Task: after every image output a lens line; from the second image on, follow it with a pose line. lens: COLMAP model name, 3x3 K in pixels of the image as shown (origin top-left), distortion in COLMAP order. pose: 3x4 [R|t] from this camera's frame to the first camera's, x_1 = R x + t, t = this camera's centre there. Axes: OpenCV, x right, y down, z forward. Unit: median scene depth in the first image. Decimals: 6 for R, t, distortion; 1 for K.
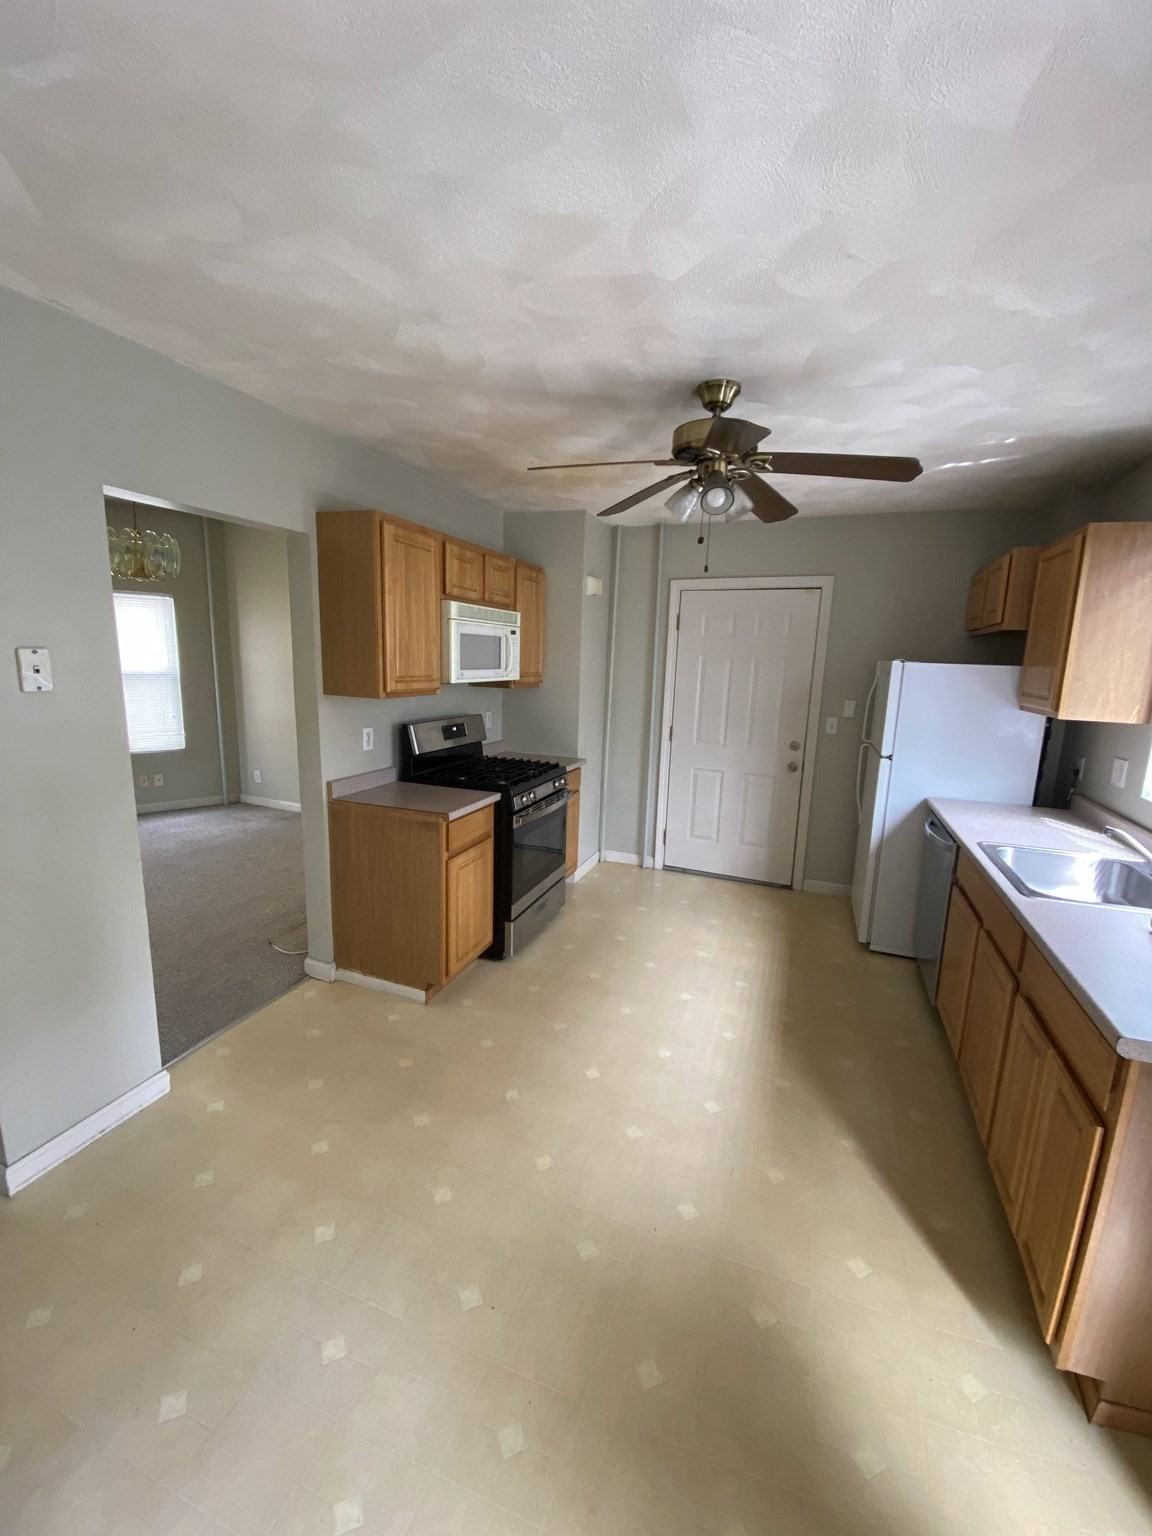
lens RADIAL K [[625.1, 0, 576.0], [0, 625.1, 768.0], [0, 0, 1]] dist [0.023621, -0.021644]
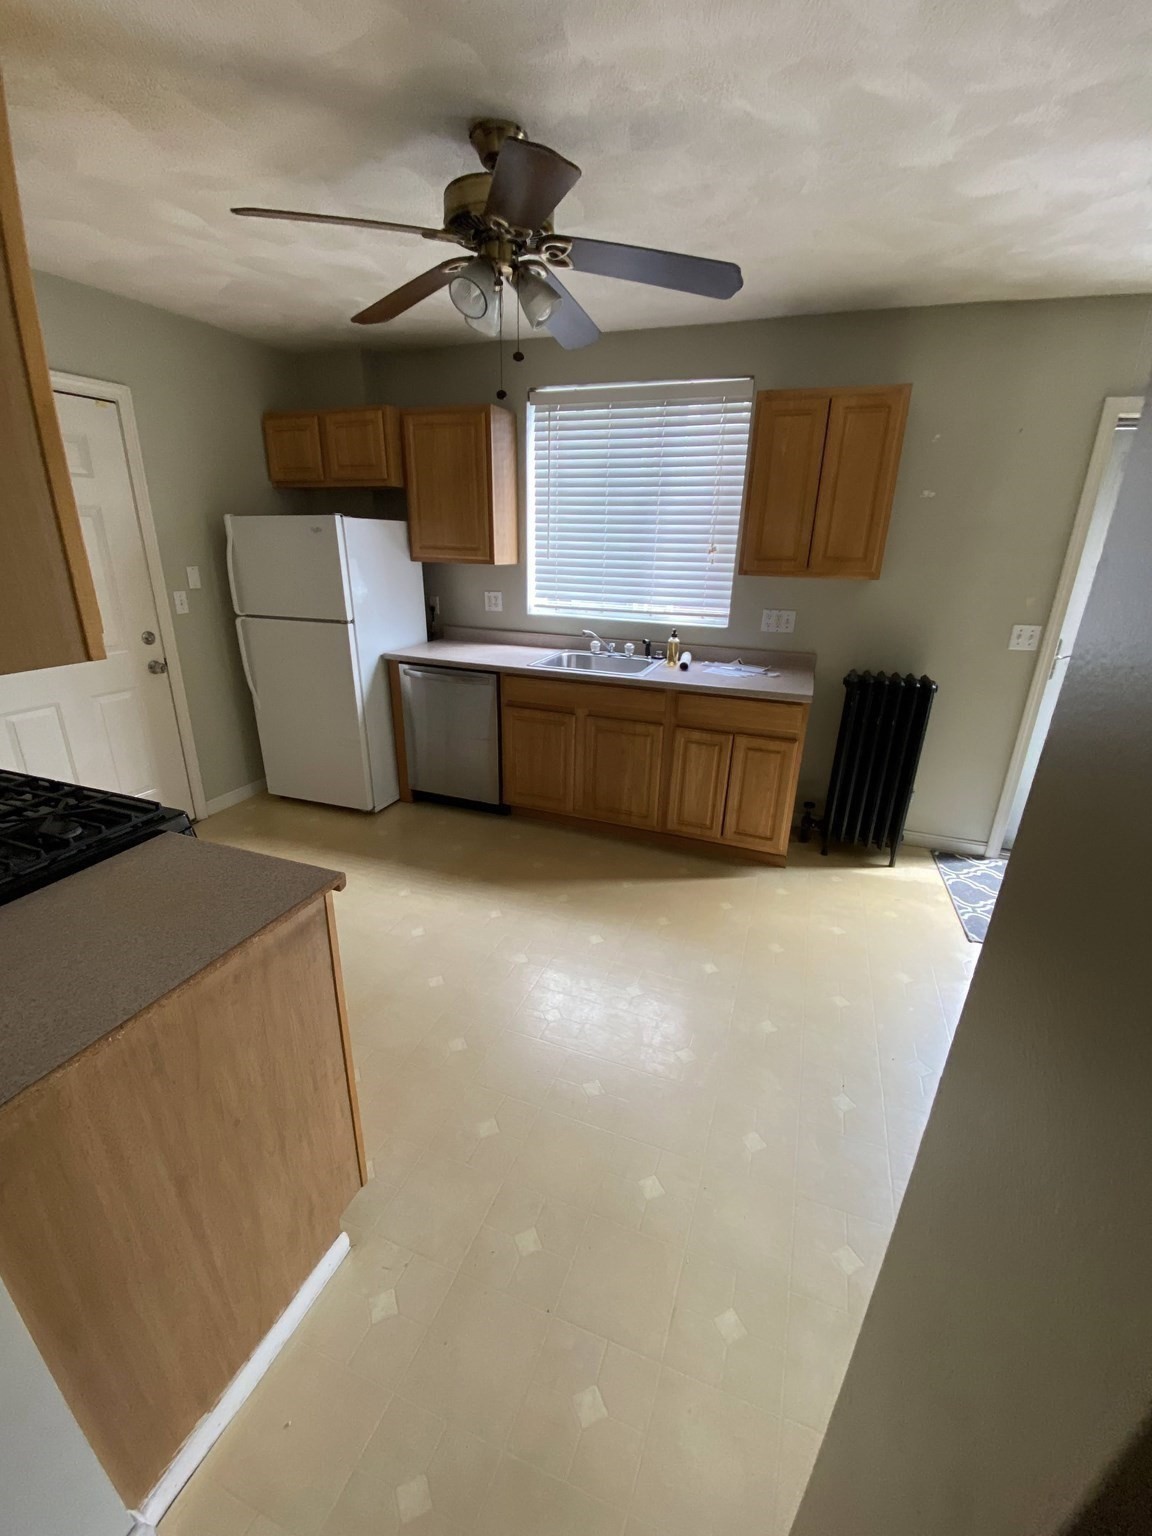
lens RADIAL K [[625.1, 0, 576.0], [0, 625.1, 768.0], [0, 0, 1]] dist [0.023621, -0.021644]
pose [[-0.007423, -0.367693, 0.929918, -0.445025], [0.162049, 0.917209, 0.363961, -0.095378], [-0.986755, 0.153394, 0.052776, 0.583778]]
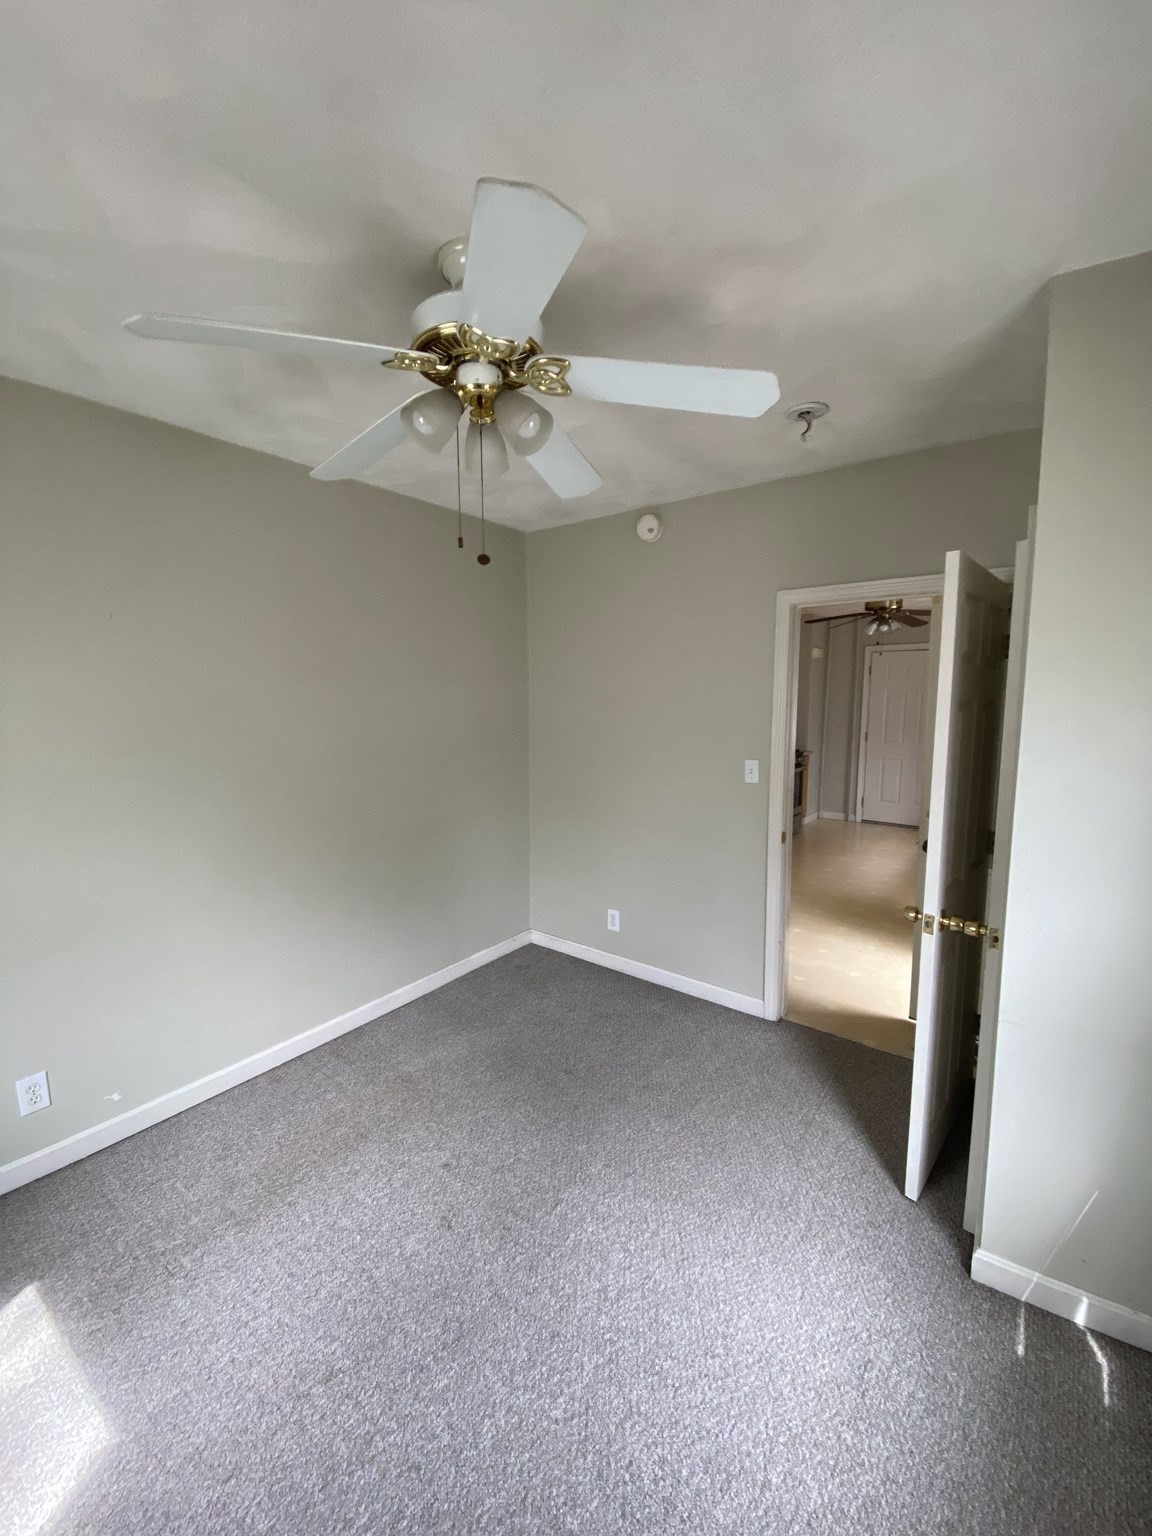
lens RADIAL K [[625.1, 0, 576.0], [0, 625.1, 768.0], [0, 0, 1]] dist [0.023621, -0.021644]
pose [[0.959672, 0.000956, -0.281120, -0.150252], [-0.018336, 0.998078, -0.059203, 0.178895], [0.280523, 0.061970, 0.957845, -1.021246]]
